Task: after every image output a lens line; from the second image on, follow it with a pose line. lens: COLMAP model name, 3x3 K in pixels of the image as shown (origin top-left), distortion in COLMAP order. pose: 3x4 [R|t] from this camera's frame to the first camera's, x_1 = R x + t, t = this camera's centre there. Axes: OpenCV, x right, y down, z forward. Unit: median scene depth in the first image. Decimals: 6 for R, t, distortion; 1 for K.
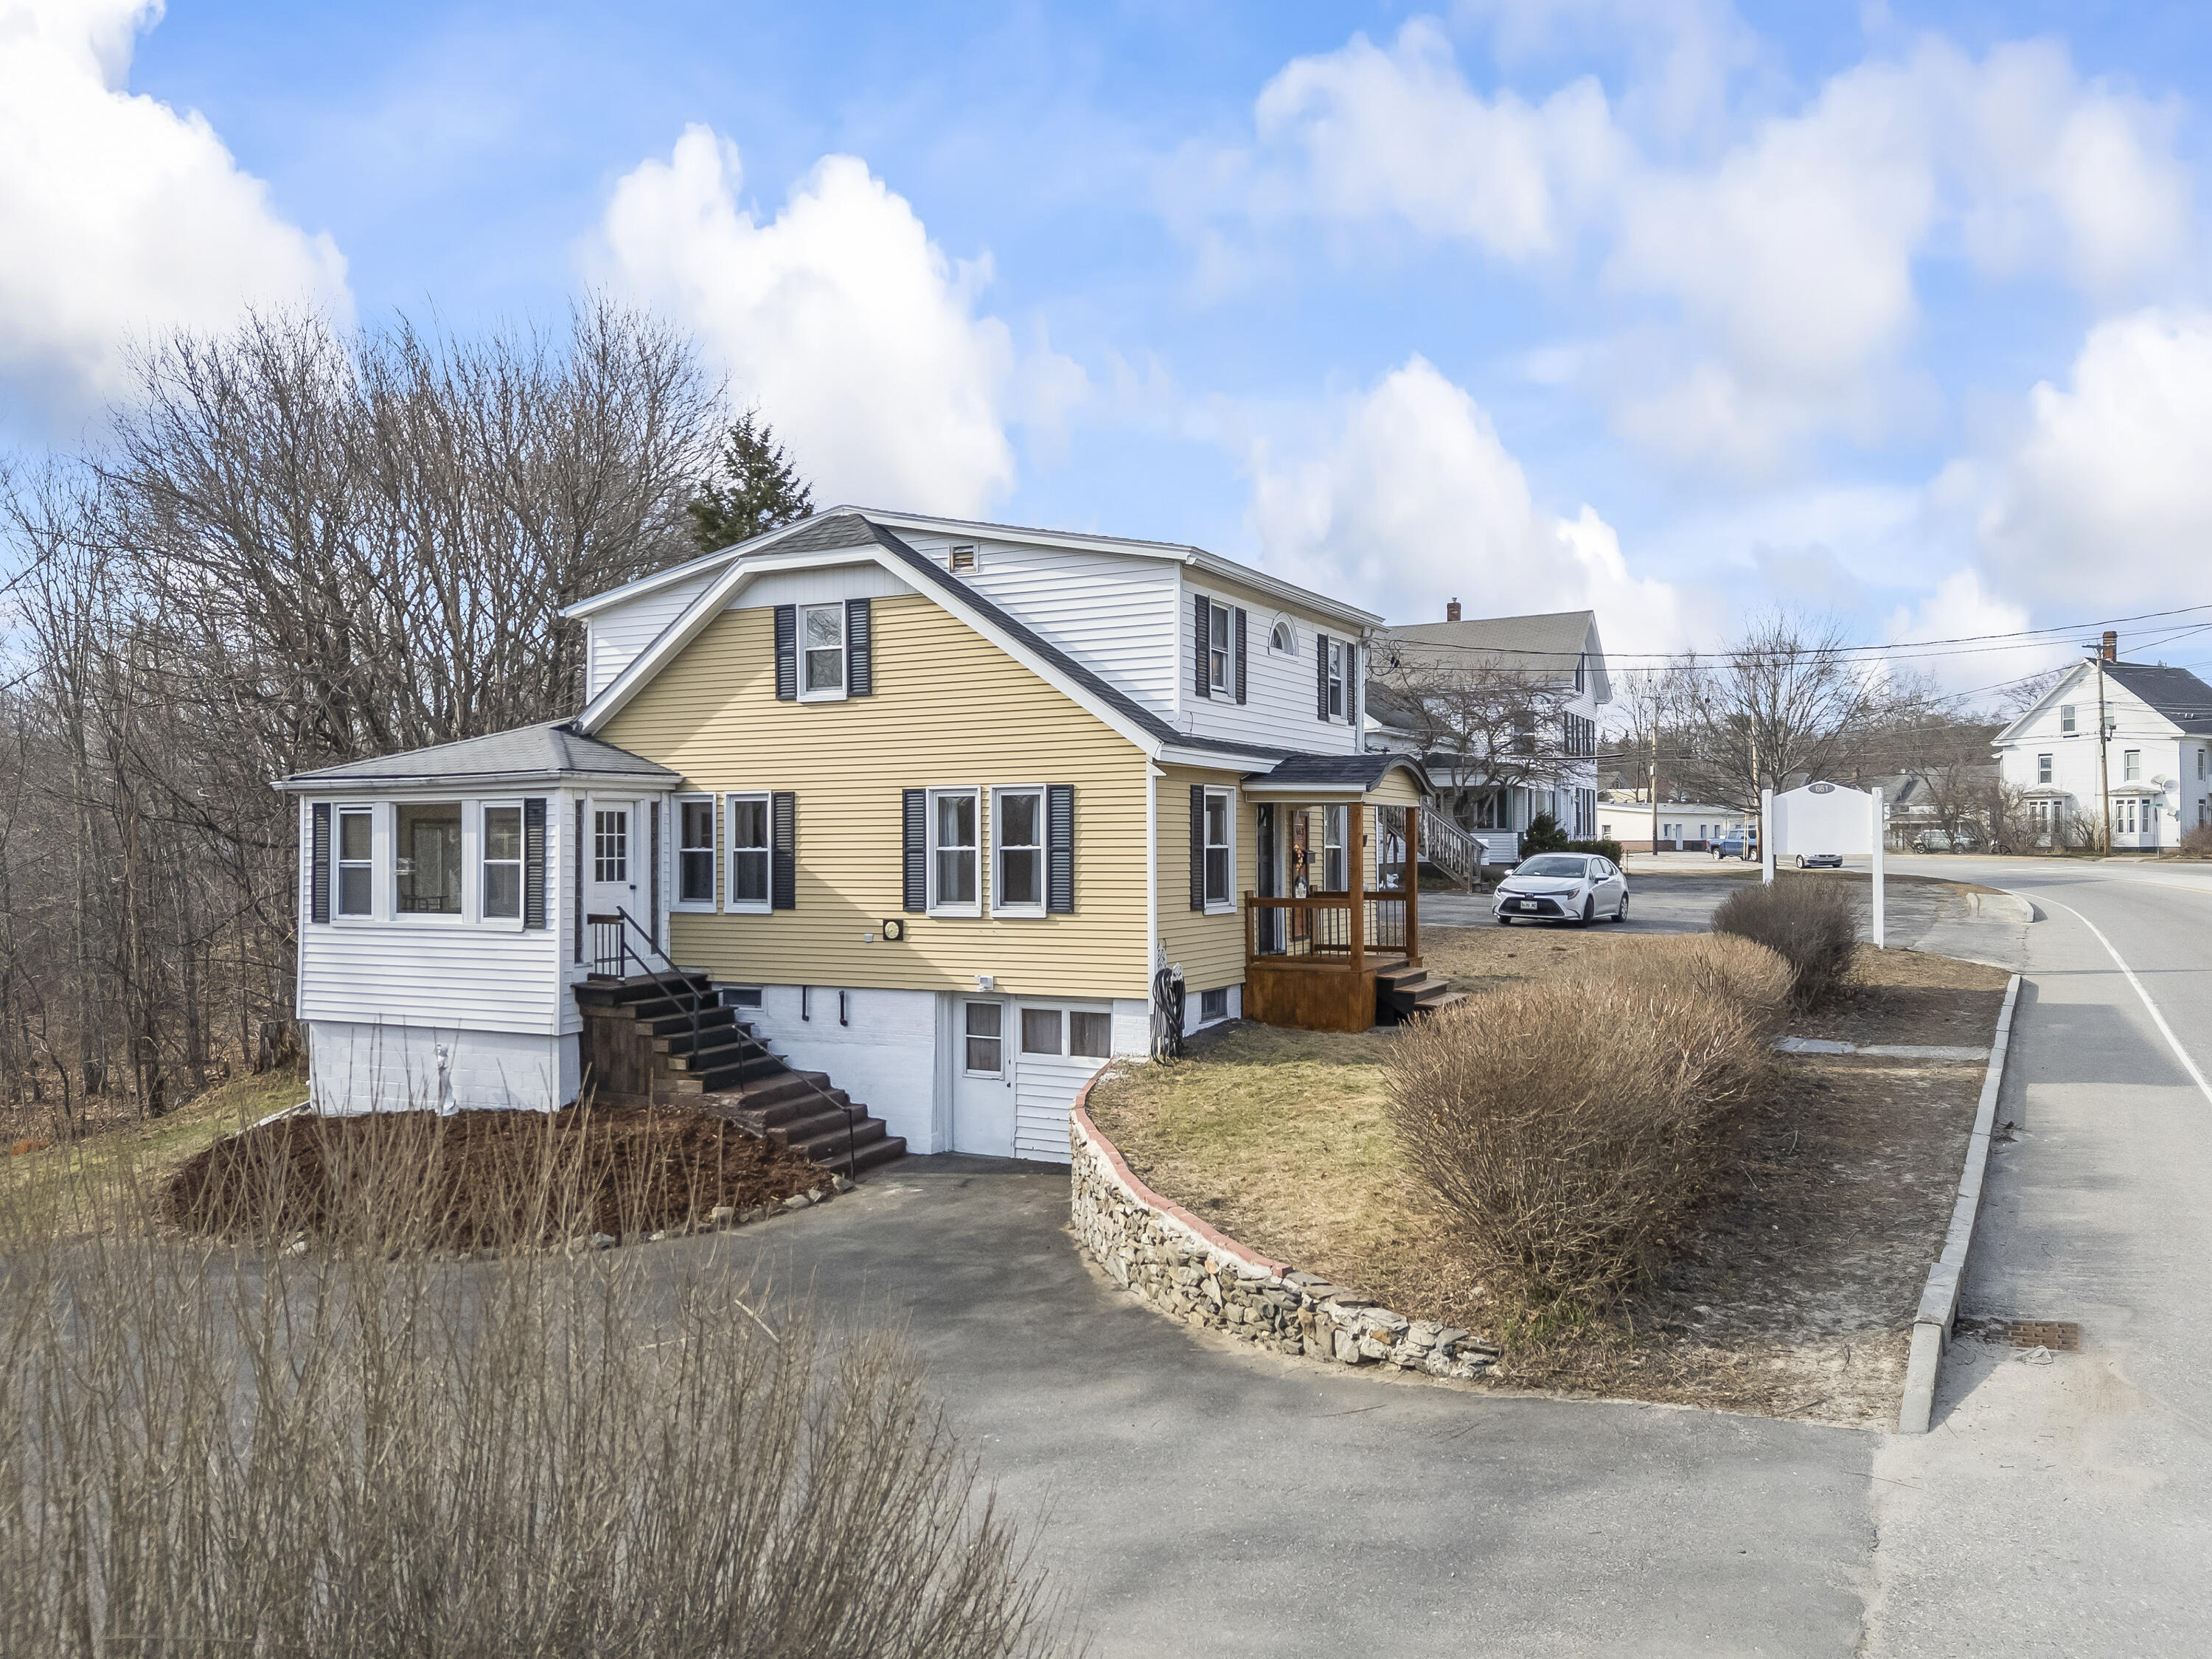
lens RADIAL K [[1639.0, 0, 1104.0], [0, 1639.0, 816.9], [0, 0, 1]] dist [0.135728, -0.155370]
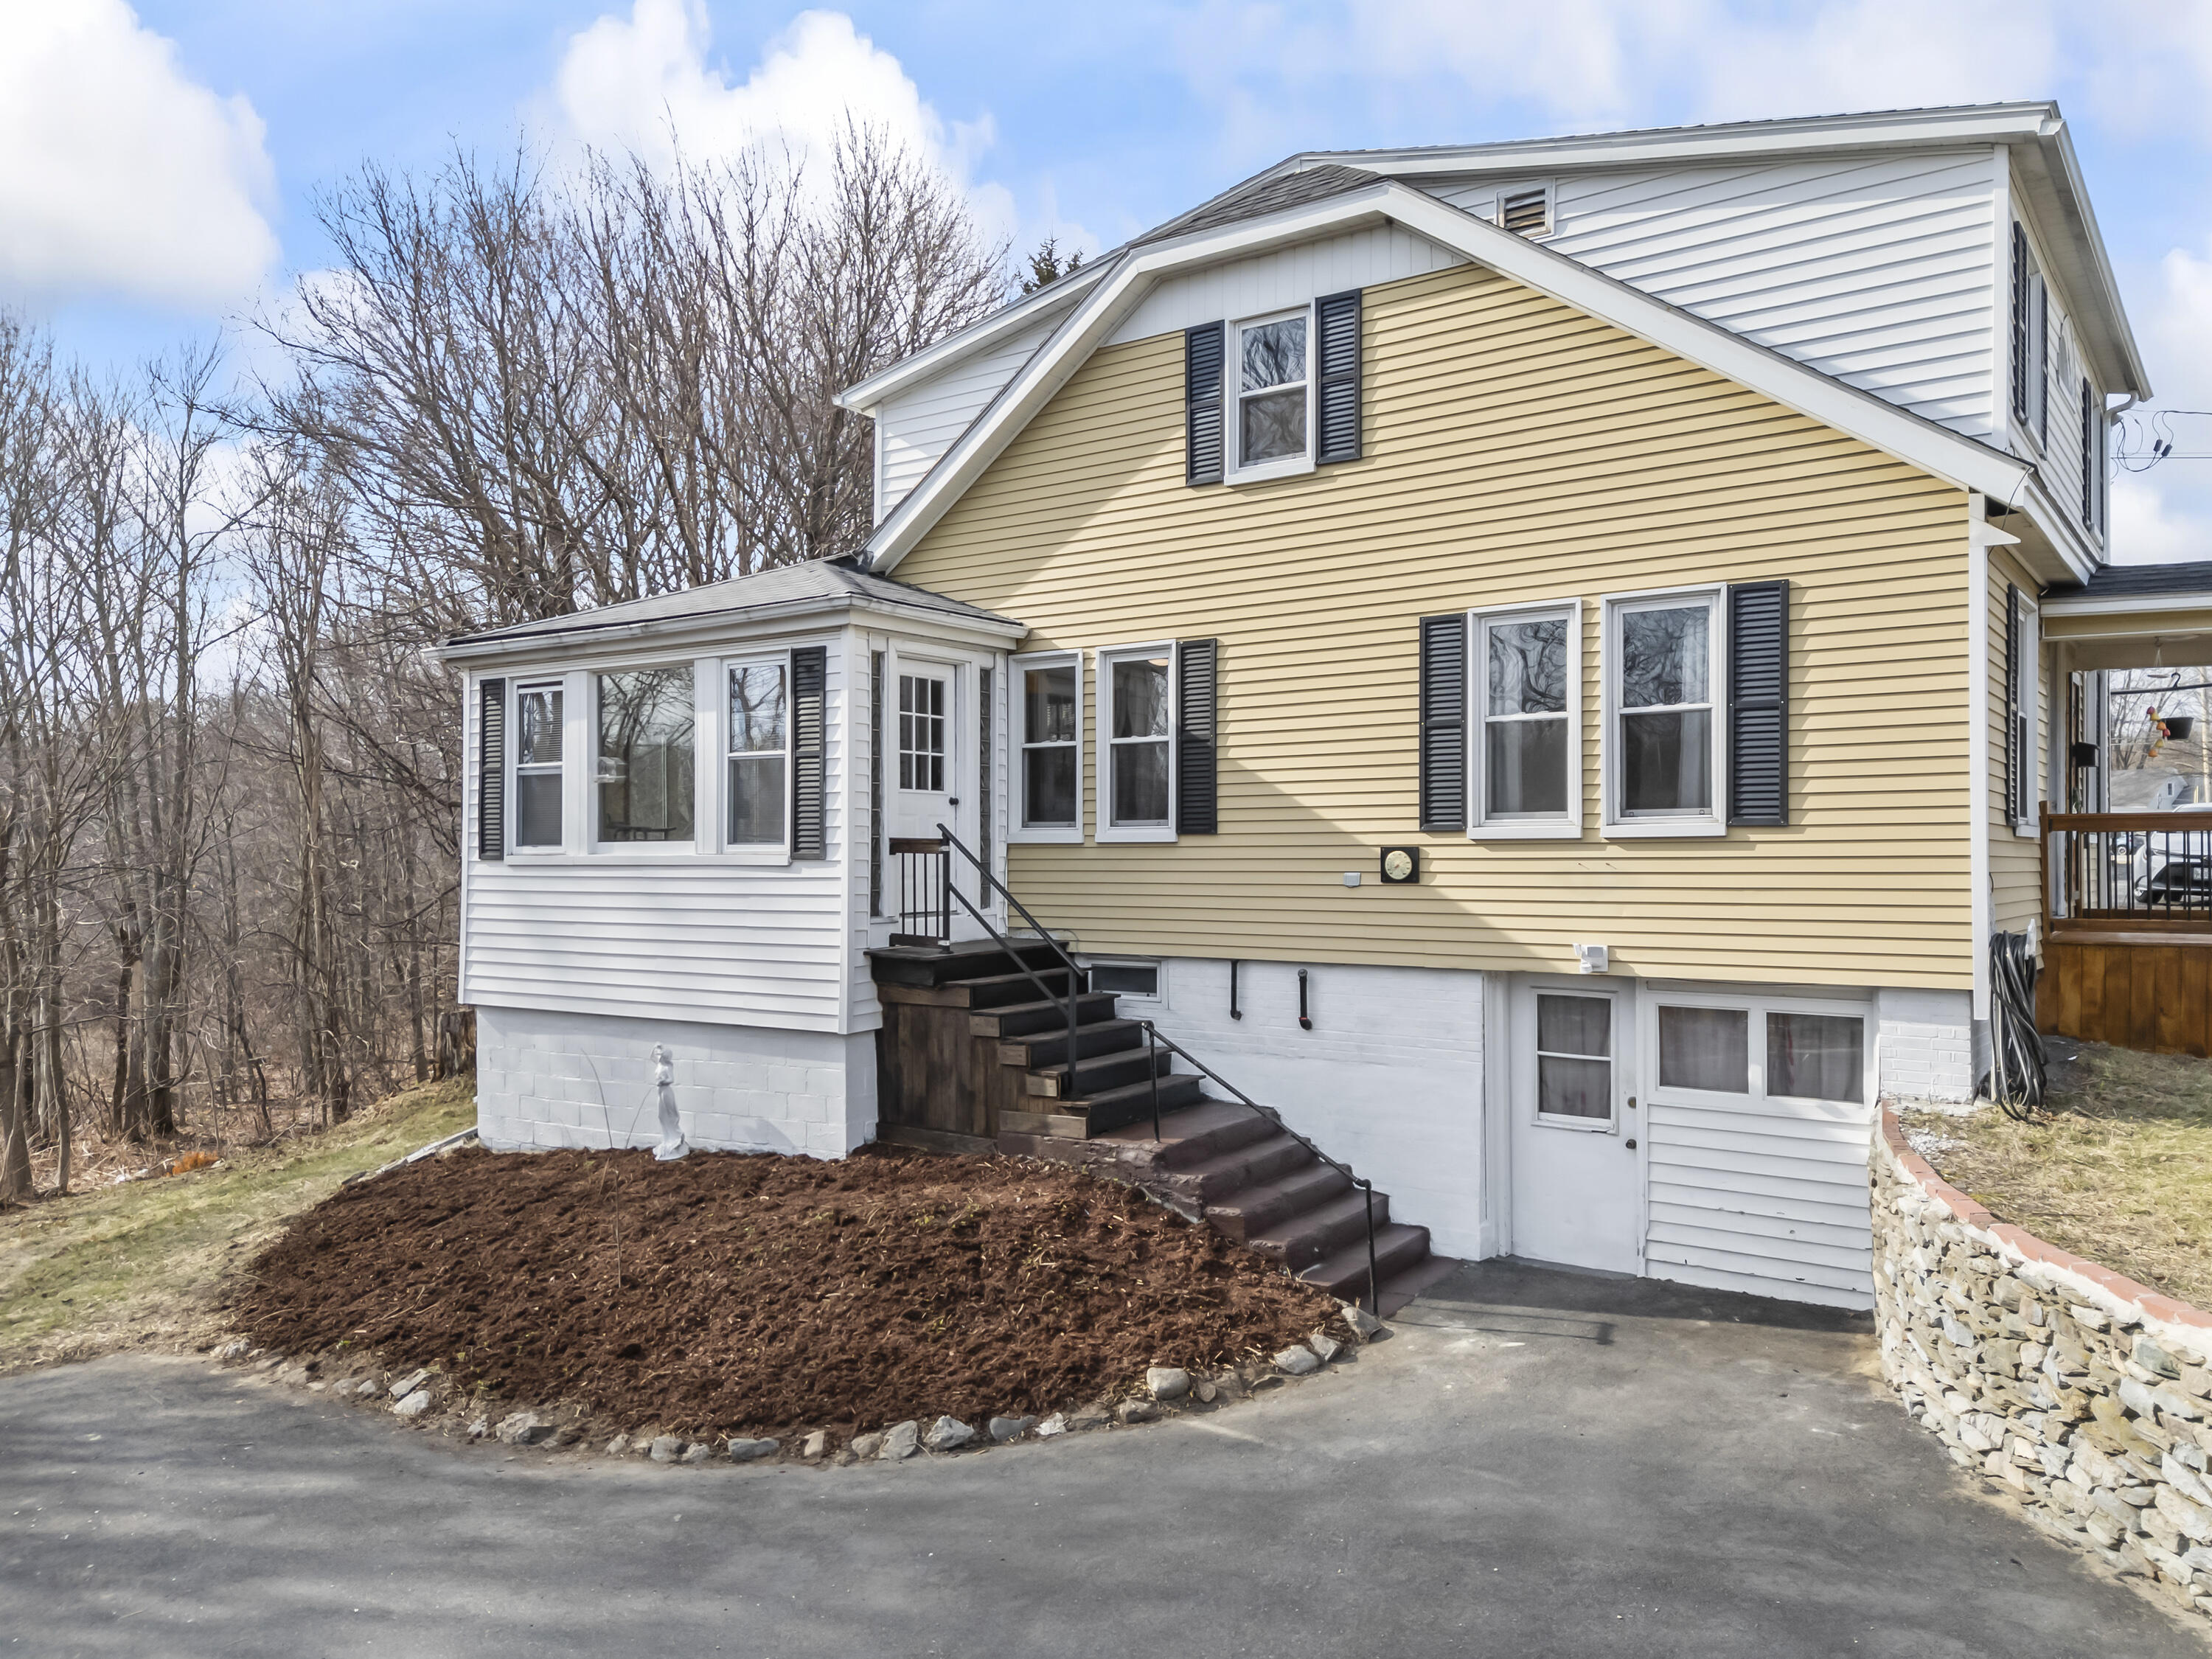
lens RADIAL K [[1639.0, 0, 1104.0], [0, 1639.0, 816.9], [0, 0, 1]] dist [0.135728, -0.155370]
pose [[0.991741, -0.000172, -0.128255, -0.155931], [-0.000897, 0.999965, -0.008275, 0.056400], [0.128252, 0.008322, 0.991707, 0.409691]]
